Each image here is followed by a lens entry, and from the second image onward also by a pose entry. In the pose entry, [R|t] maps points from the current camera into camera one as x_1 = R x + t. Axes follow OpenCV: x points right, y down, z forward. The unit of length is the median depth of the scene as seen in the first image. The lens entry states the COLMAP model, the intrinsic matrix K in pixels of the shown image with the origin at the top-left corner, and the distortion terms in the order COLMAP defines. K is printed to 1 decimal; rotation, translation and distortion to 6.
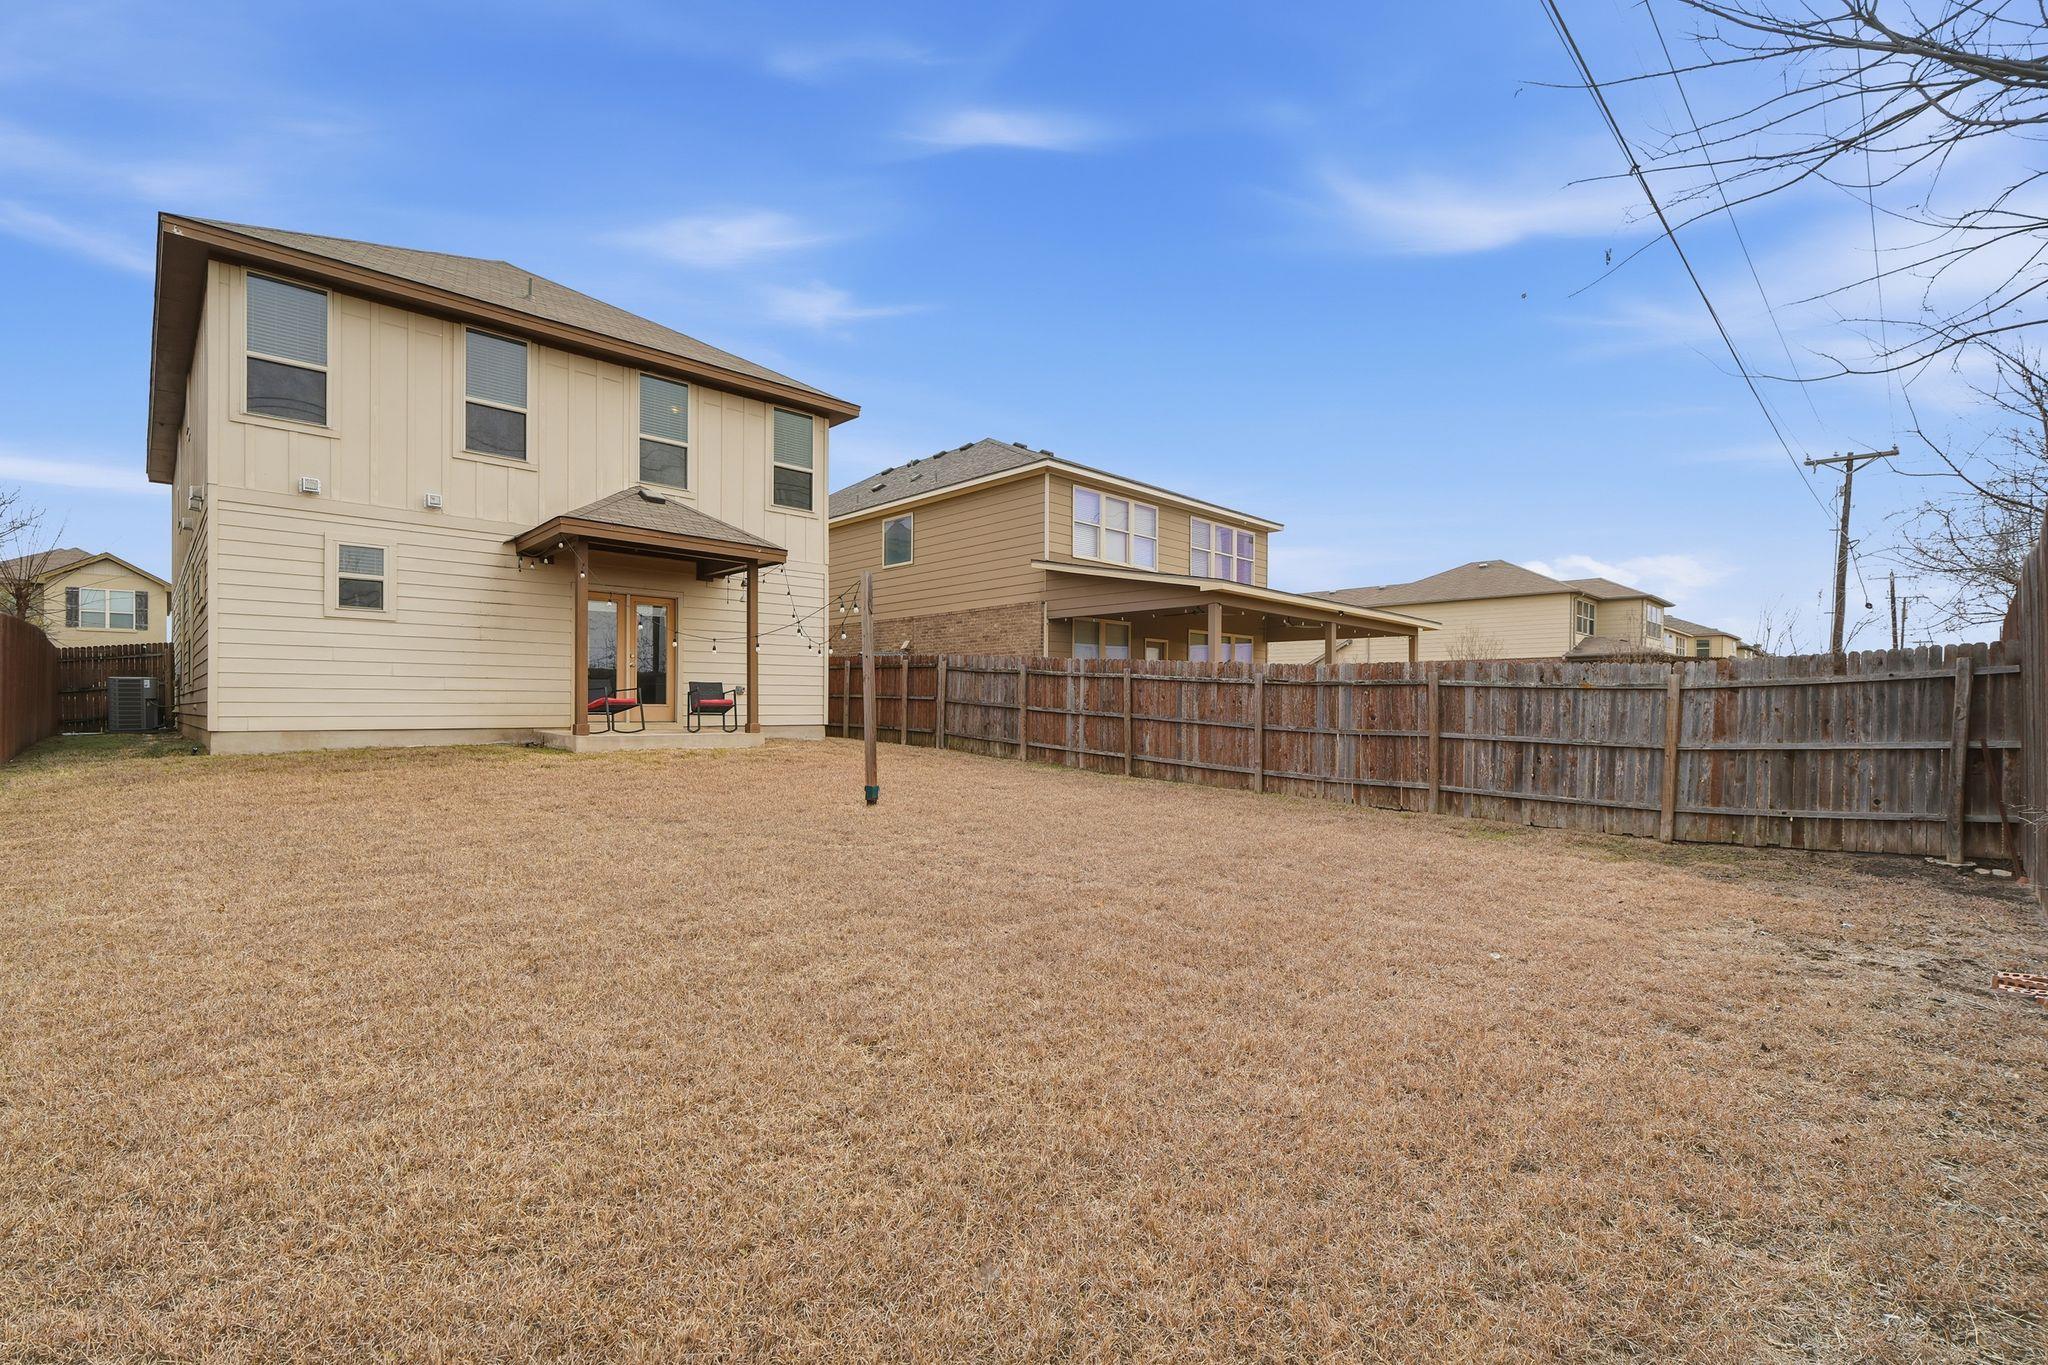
lens RADIAL K [[875.7, 0, 1025.2], [0, 875.7, 716.9], [0, 0, 1]] dist [-0.017701, -0.000105]
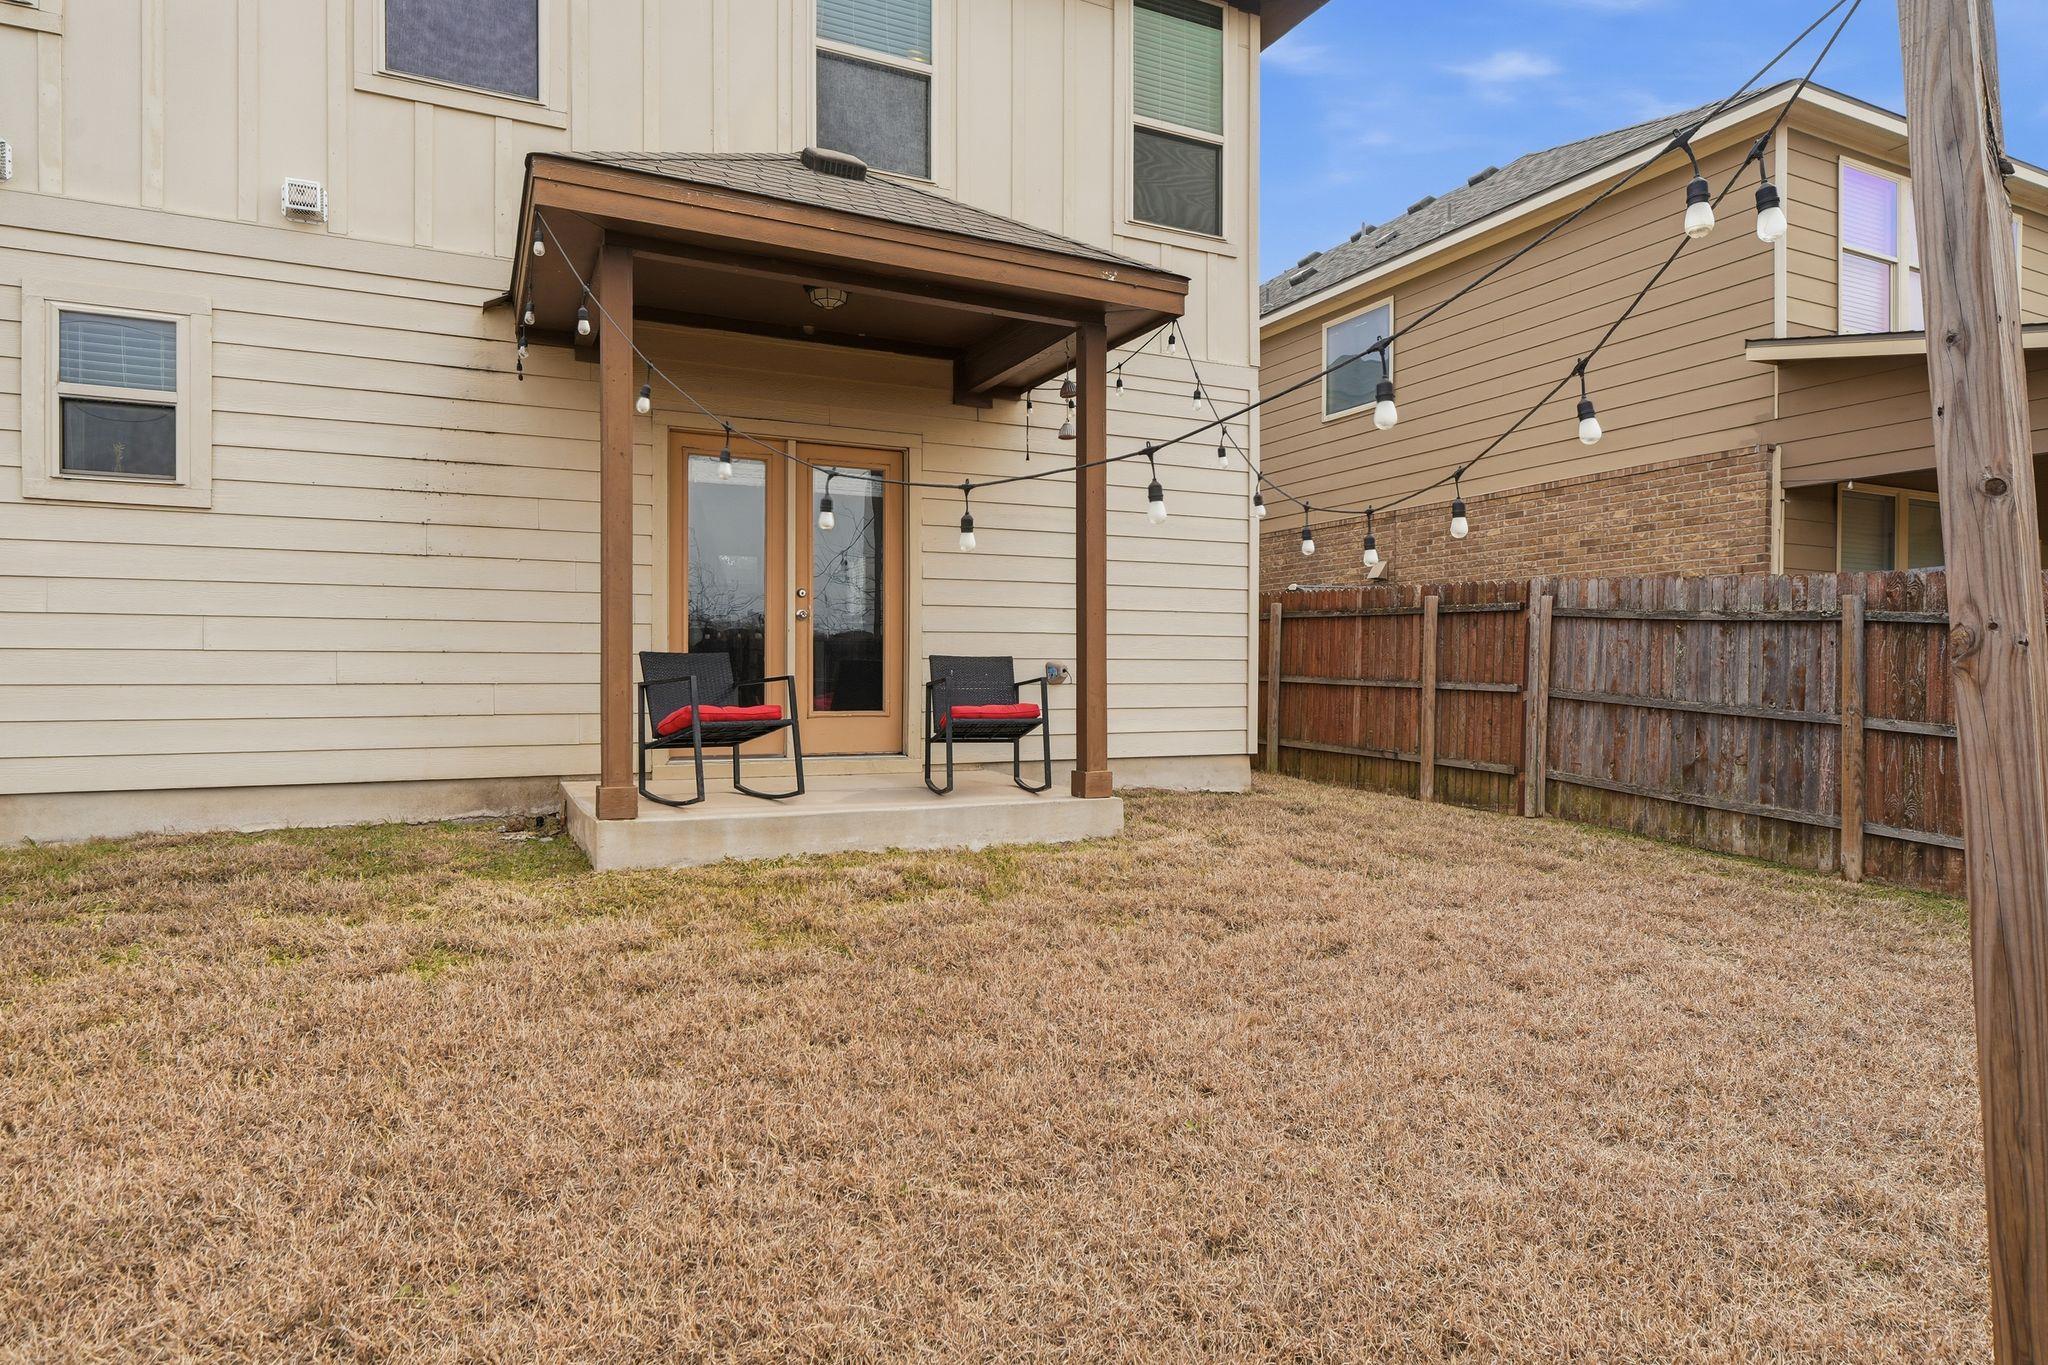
lens RADIAL K [[1194.4, 0, 1024.6], [0, 1194.4, 682.8], [0, 0, 1]] dist [-0.041917, -0.000587]
pose [[0.945113, -0.000823, -0.326742, -0.162864], [-0.001919, 0.999966, -0.008072, -0.022419], [0.326738, 0.008256, 0.945079, 0.482998]]
